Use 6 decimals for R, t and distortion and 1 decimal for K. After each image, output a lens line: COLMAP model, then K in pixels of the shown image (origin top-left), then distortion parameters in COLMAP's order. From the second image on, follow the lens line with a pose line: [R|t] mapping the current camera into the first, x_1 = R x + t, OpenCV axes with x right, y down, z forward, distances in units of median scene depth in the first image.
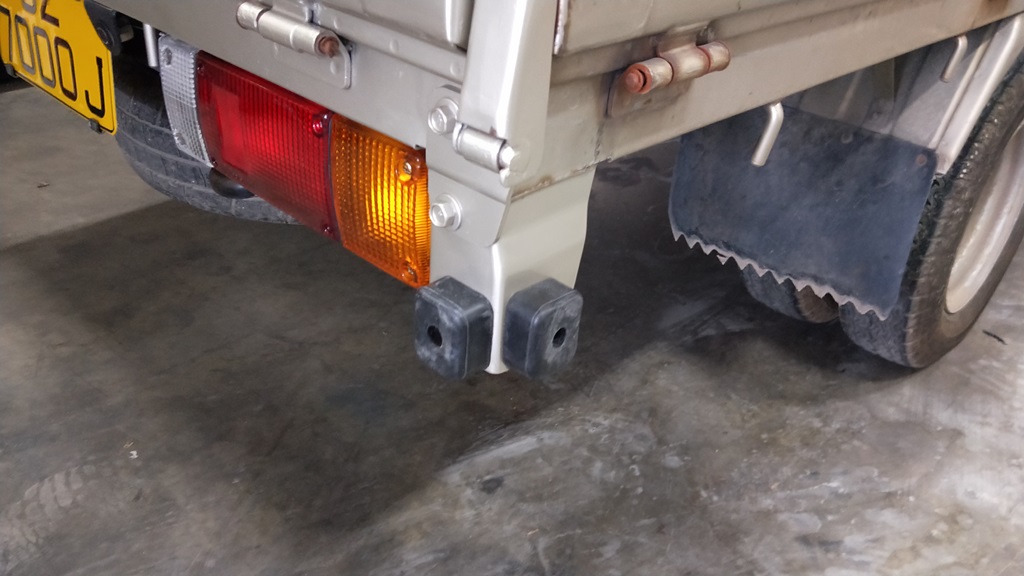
lens RADIAL K [[897.9, 0, 512.0], [0, 897.9, 288.0], [0, 0, 1]] dist [-0.008159, -0.022228]
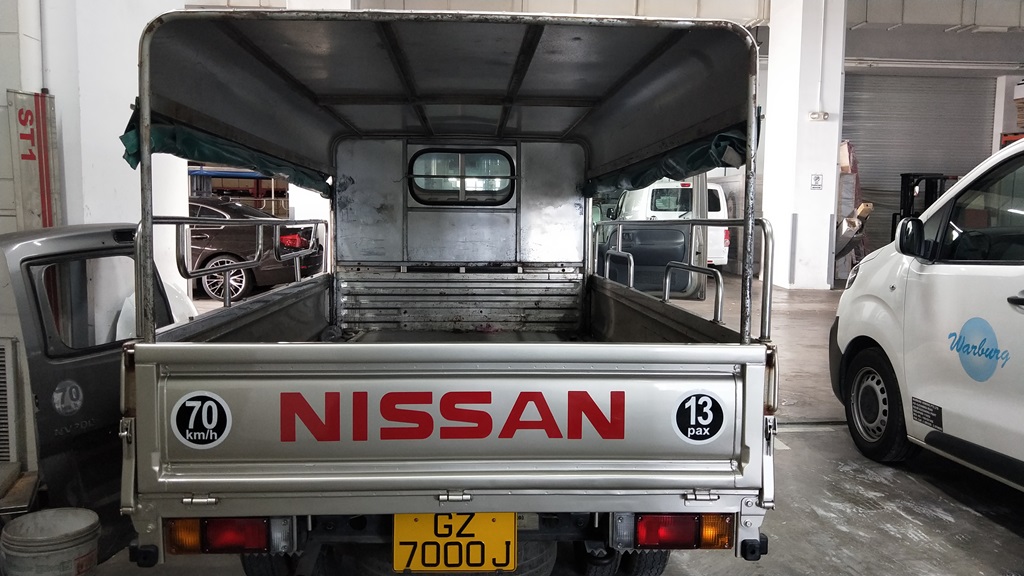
lens RADIAL K [[865.0, 0, 512.0], [0, 865.0, 288.0], [0, 0, 1]] dist [0.160639, -0.428027]
pose [[0.682669, -0.110324, 0.722351, -1.574846], [0.381667, 0.896814, -0.223731, -0.249459], [-0.623132, 0.428432, 0.654334, -0.680902]]
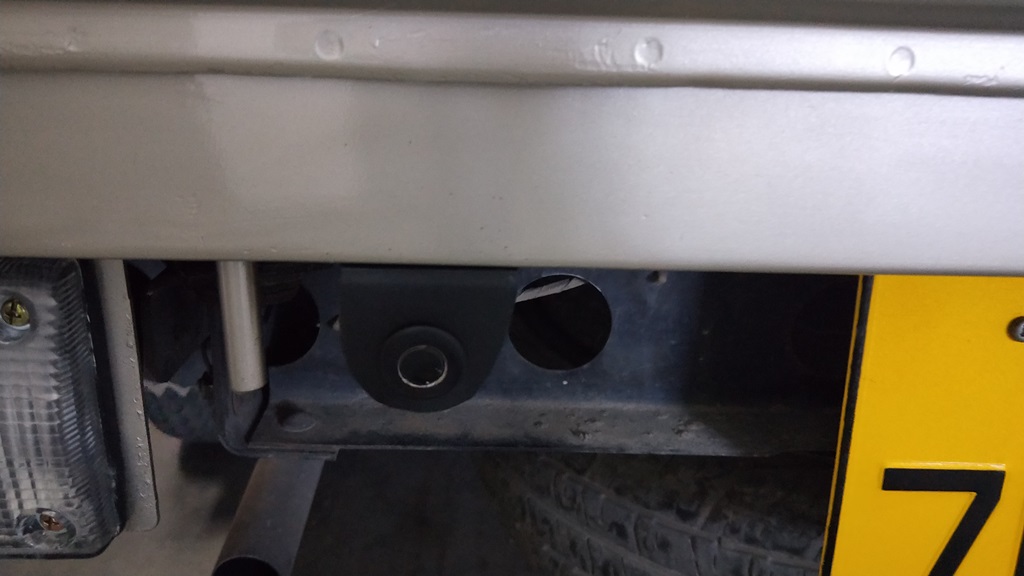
lens RADIAL K [[897.9, 0, 512.0], [0, 897.9, 288.0], [0, 0, 1]] dist [-0.008159, -0.022228]
pose [[0.708510, -0.258982, 0.656461, -0.730990], [0.354819, 0.934828, -0.014151, -0.356322], [-0.610013, 0.242951, 0.754227, 0.713103]]
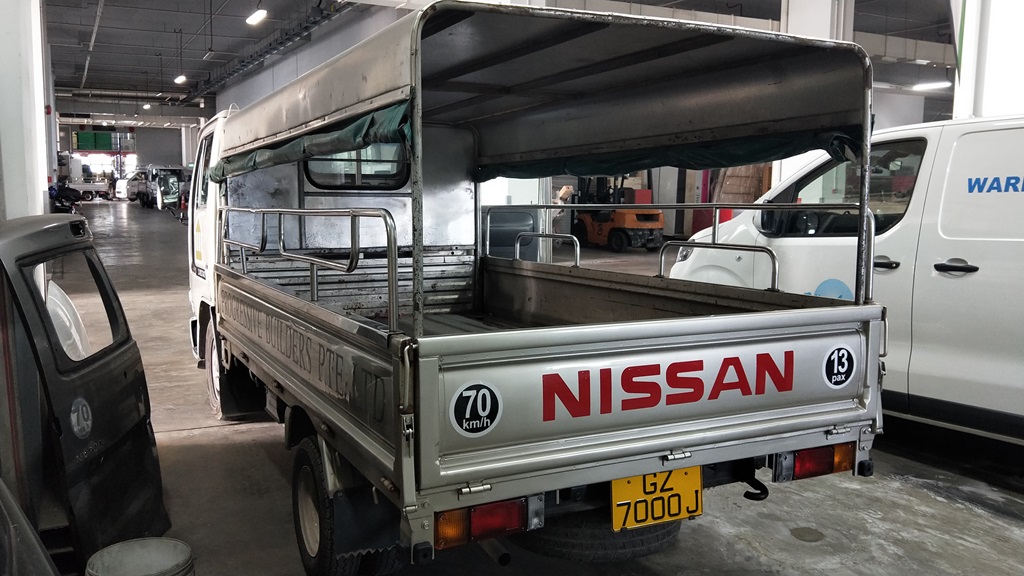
lens RADIAL K [[874.6, 0, 512.0], [0, 874.6, 288.0], [0, 0, 1]] dist [0.076849, -0.182071]
pose [[0.324896, -0.150853, 0.933641, -2.329946], [0.474388, 0.880018, -0.022892, -0.762805], [-0.818168, 0.450346, 0.357478, 0.131207]]
